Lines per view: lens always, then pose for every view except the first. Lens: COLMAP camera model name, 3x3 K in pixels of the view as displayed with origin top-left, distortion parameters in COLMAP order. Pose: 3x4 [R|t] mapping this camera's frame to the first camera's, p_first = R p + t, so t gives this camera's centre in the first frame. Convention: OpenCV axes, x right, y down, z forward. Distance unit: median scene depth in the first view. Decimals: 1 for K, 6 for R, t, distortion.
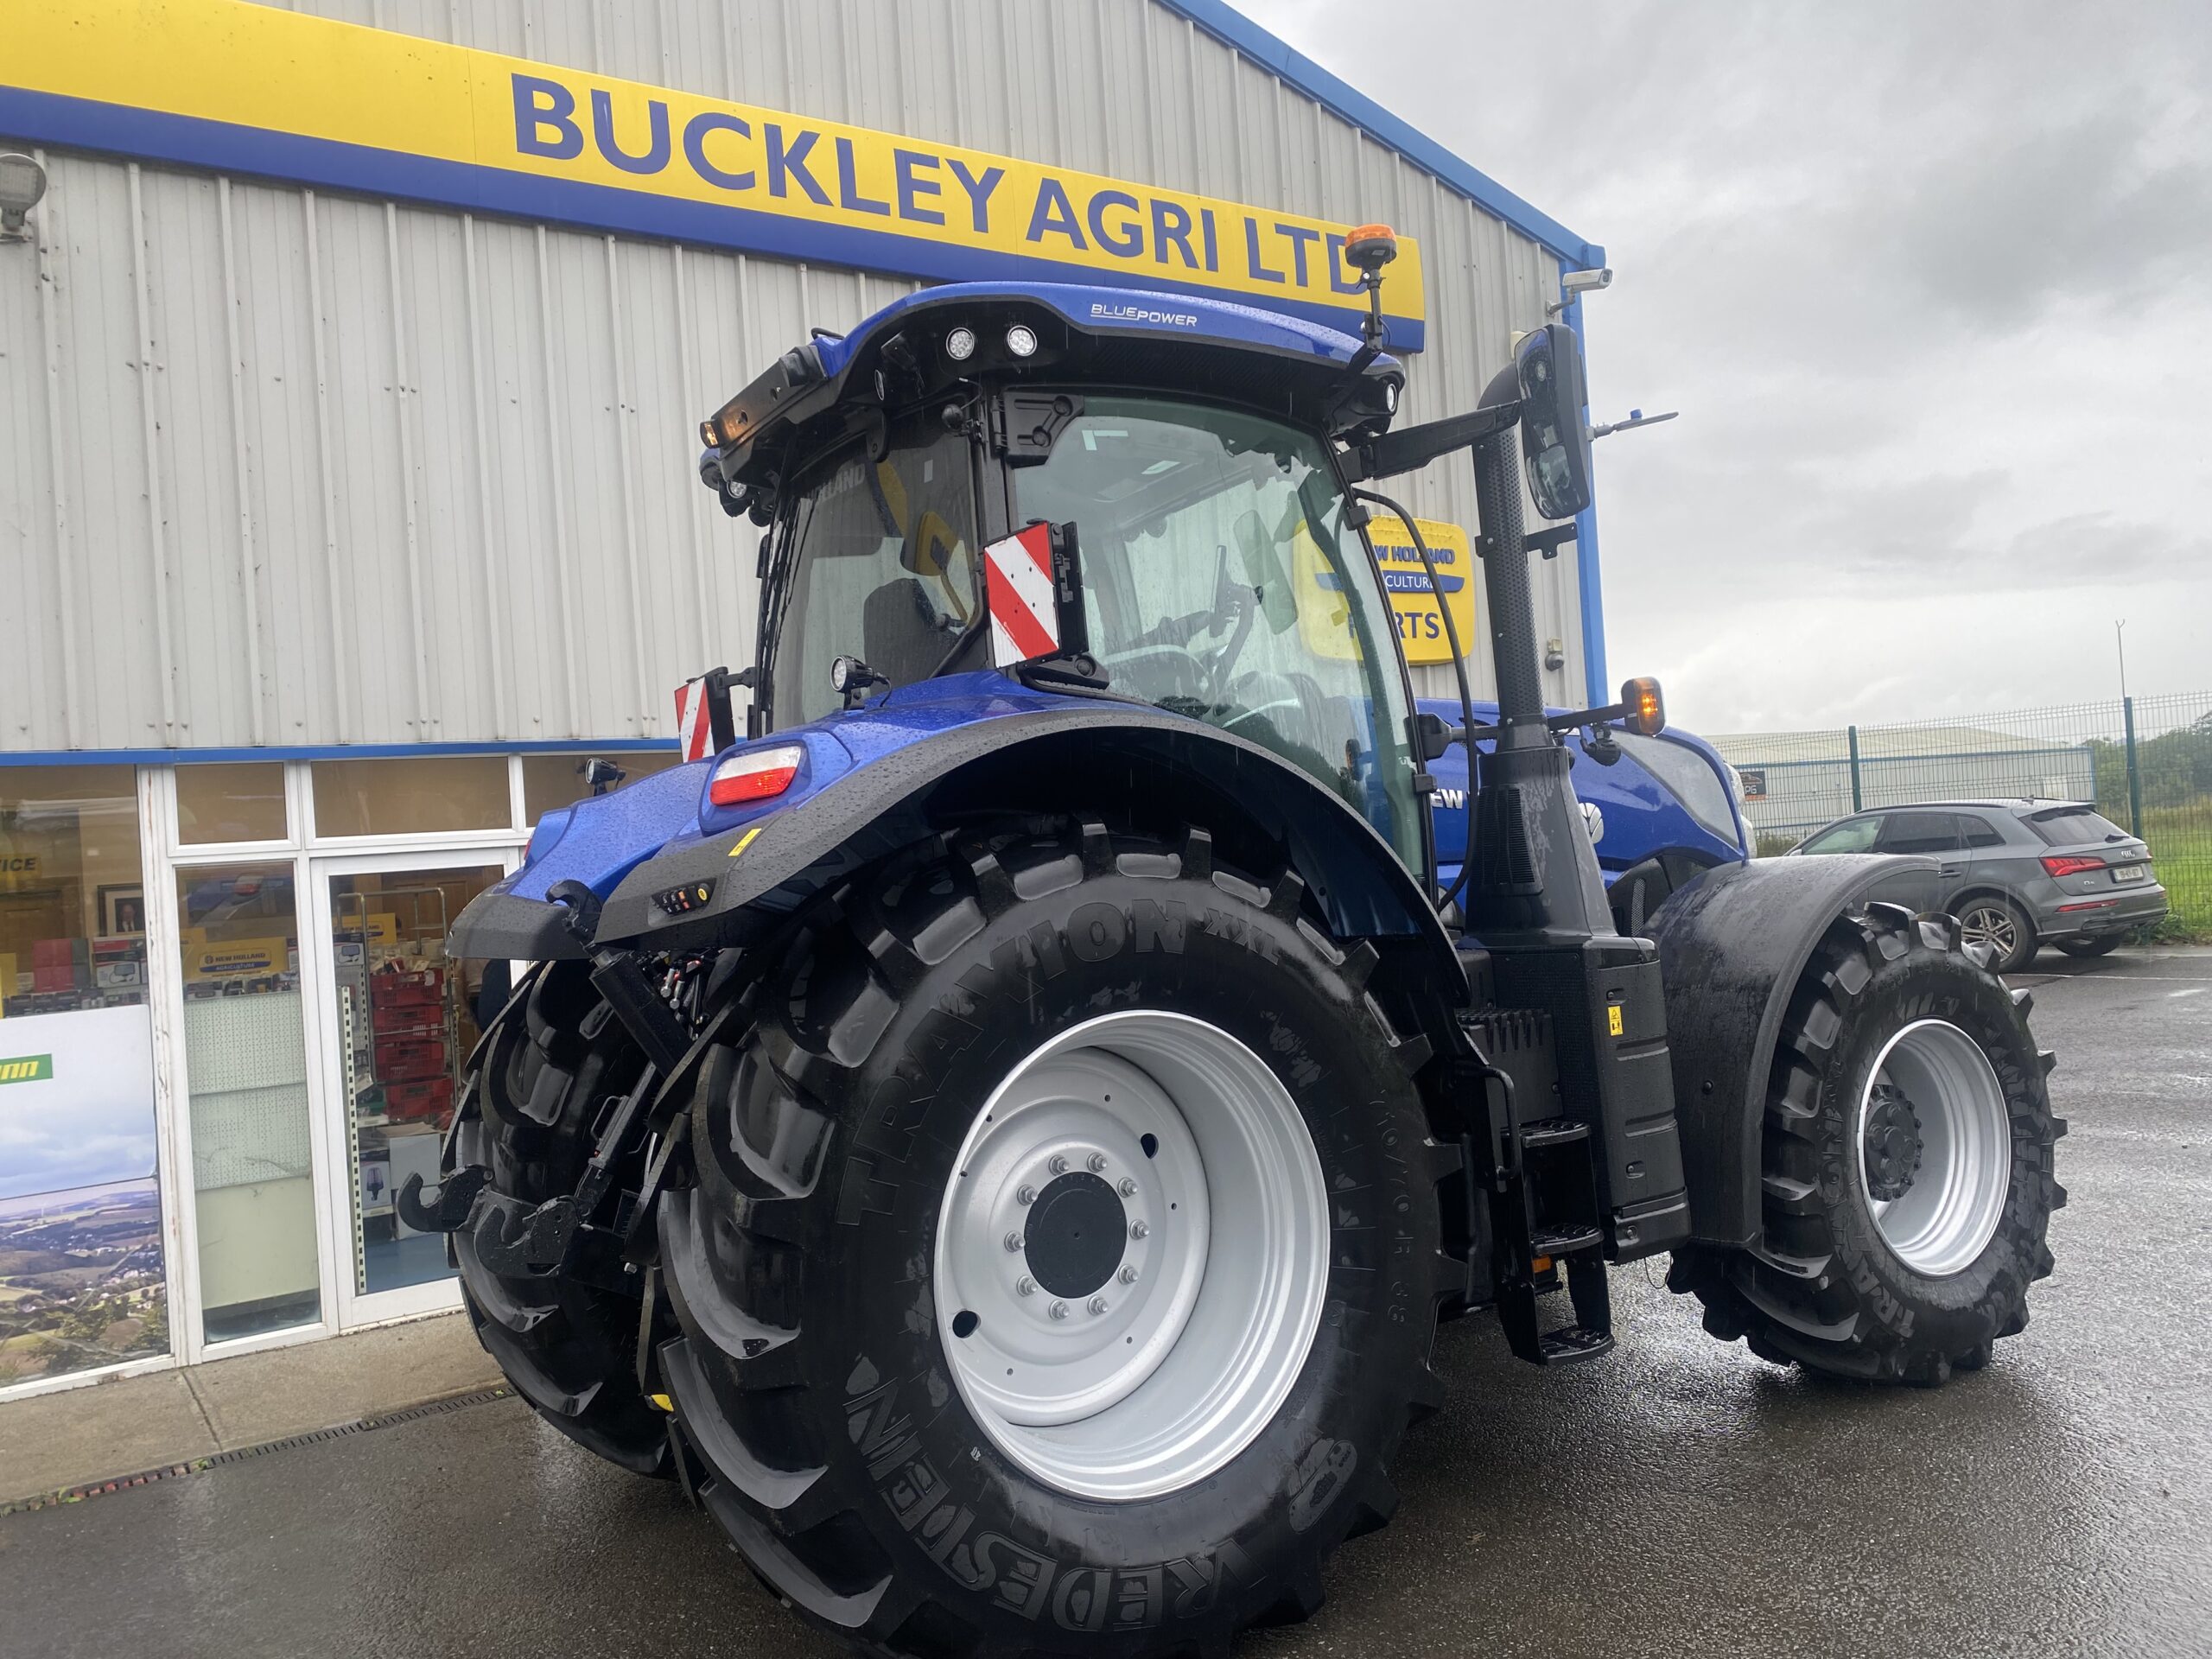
lens RADIAL K [[1702.4, 0, 1091.0], [0, 1702.4, 816.7], [0, 0, 1]] dist [0.010544, -0.006193]
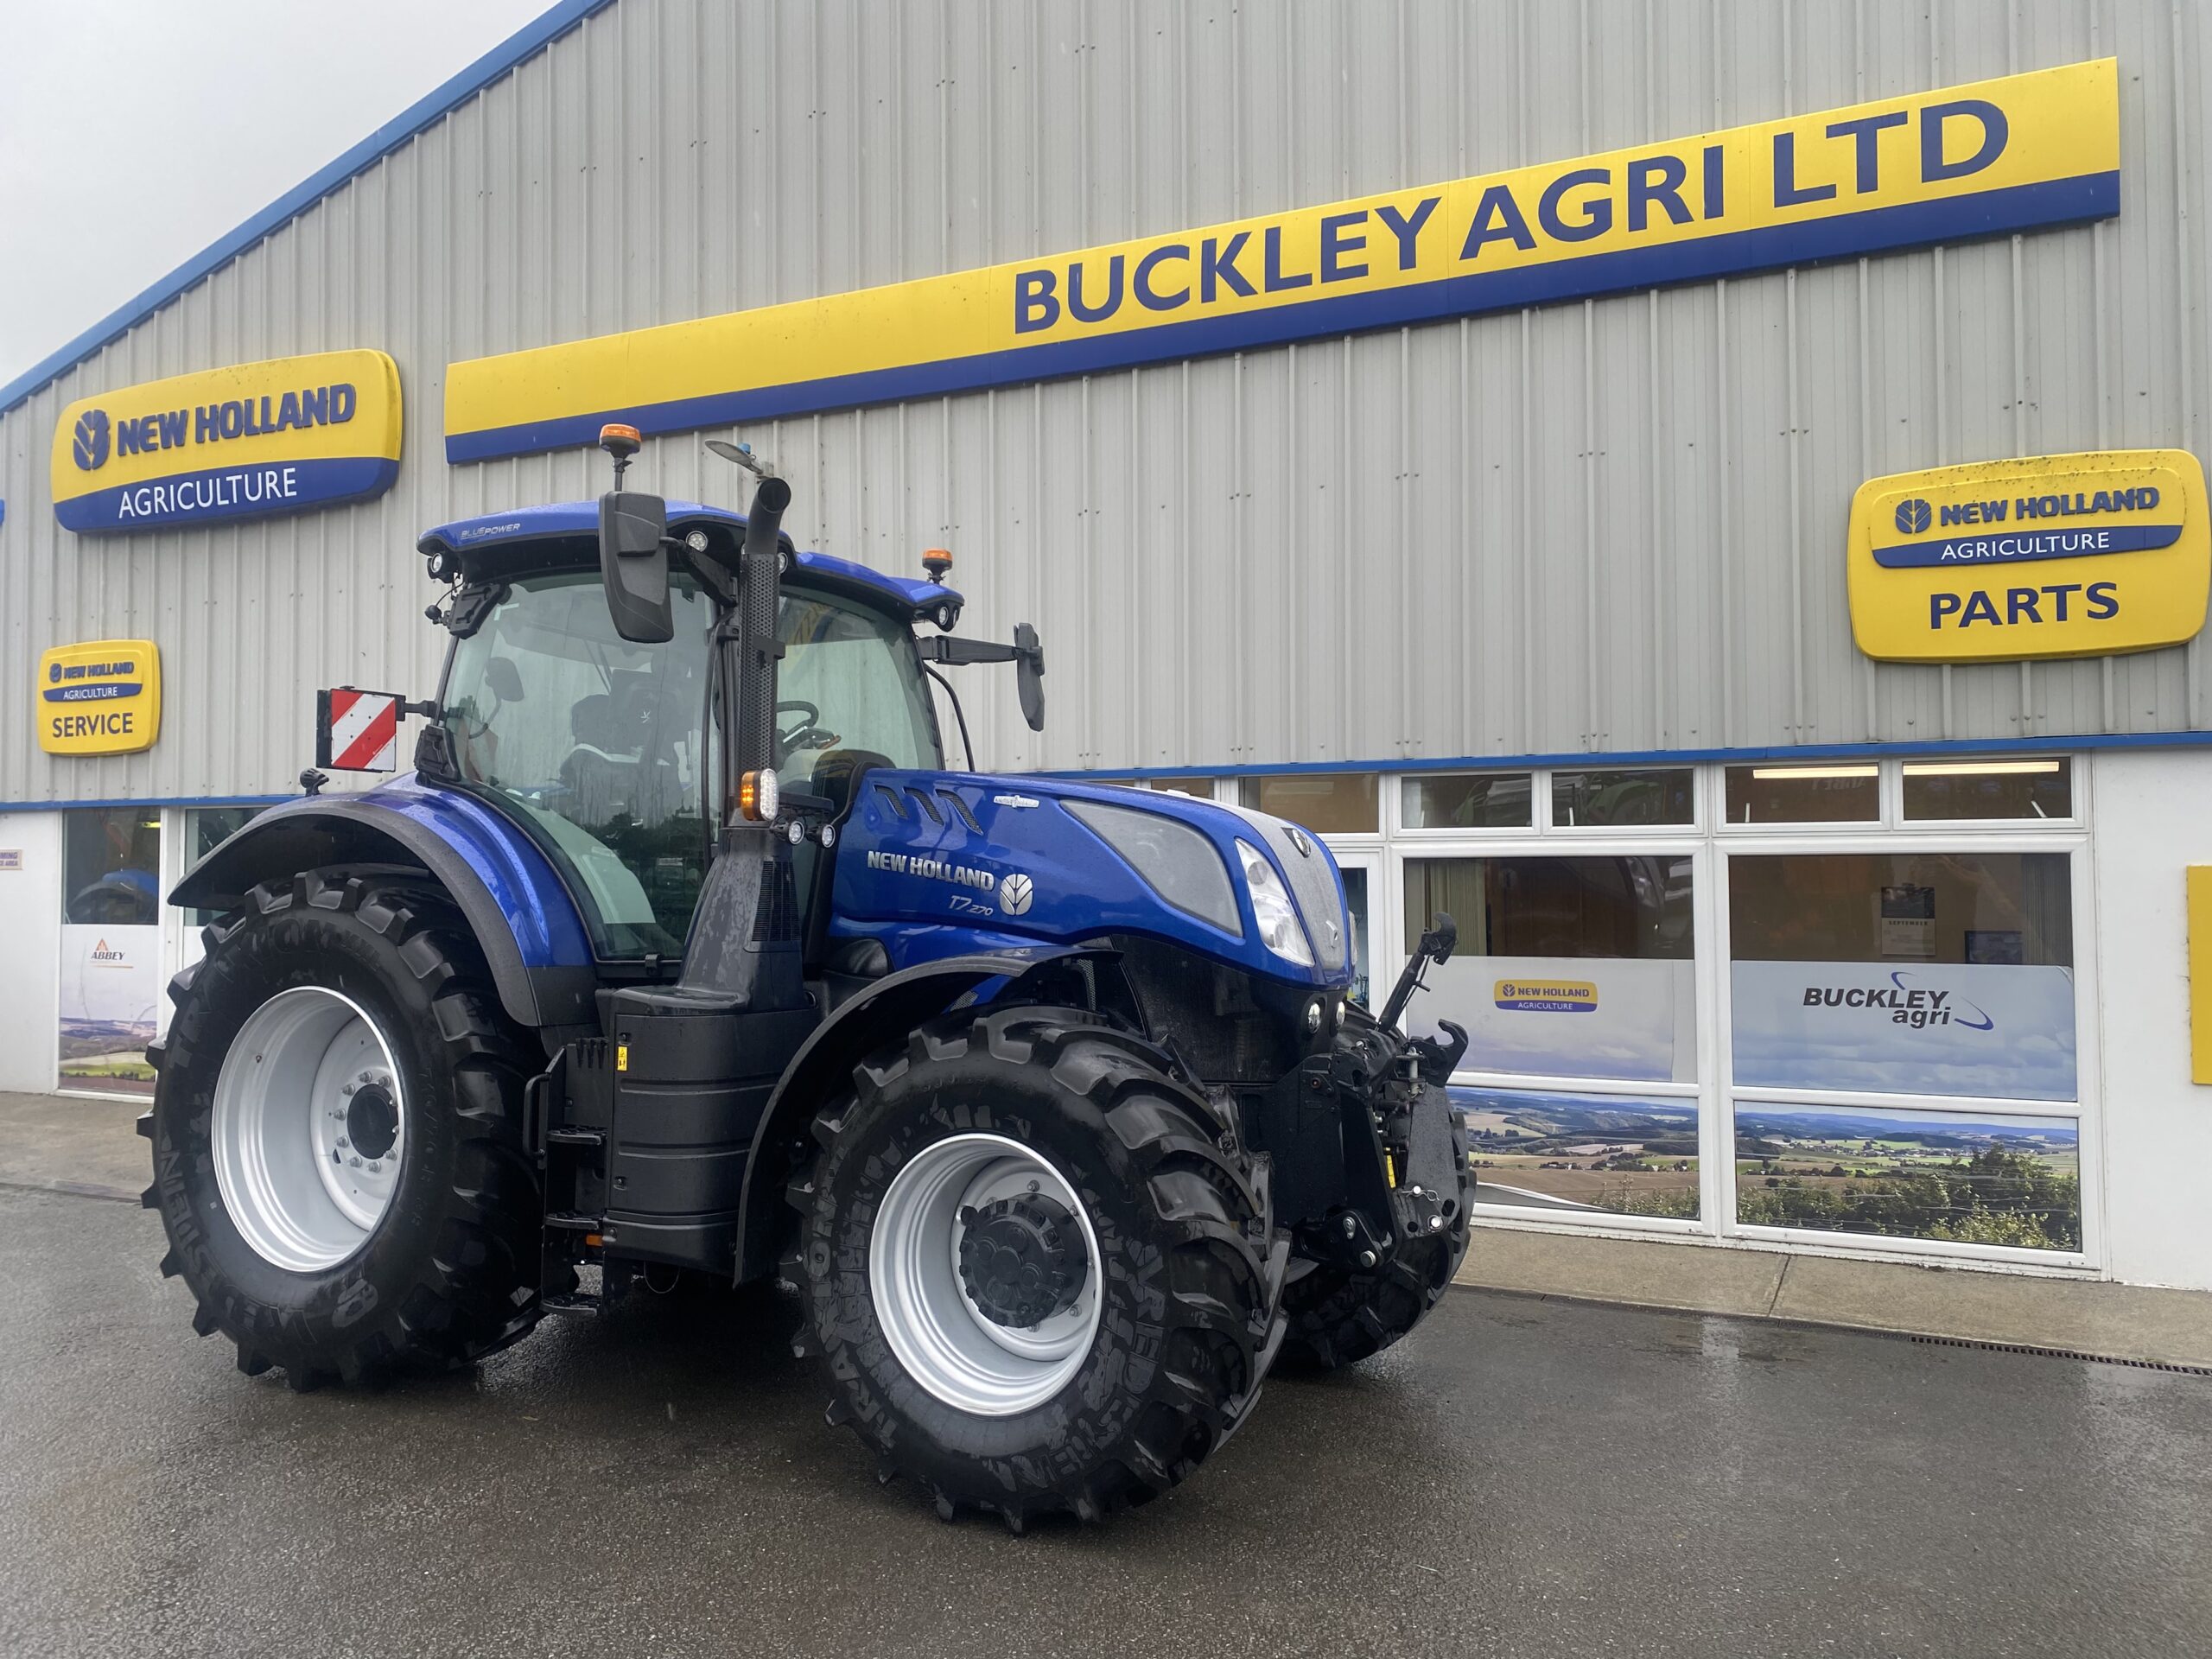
lens RADIAL K [[1702.4, 0, 1120.4], [0, 1702.4, 820.0], [0, 0, 1]] dist [0.010544, -0.006193]
pose [[0.492176, 0.039471, -0.869600, 0.787009], [-0.015277, 0.999209, 0.036707, -0.051516], [0.870361, -0.004781, 0.492390, 0.365186]]
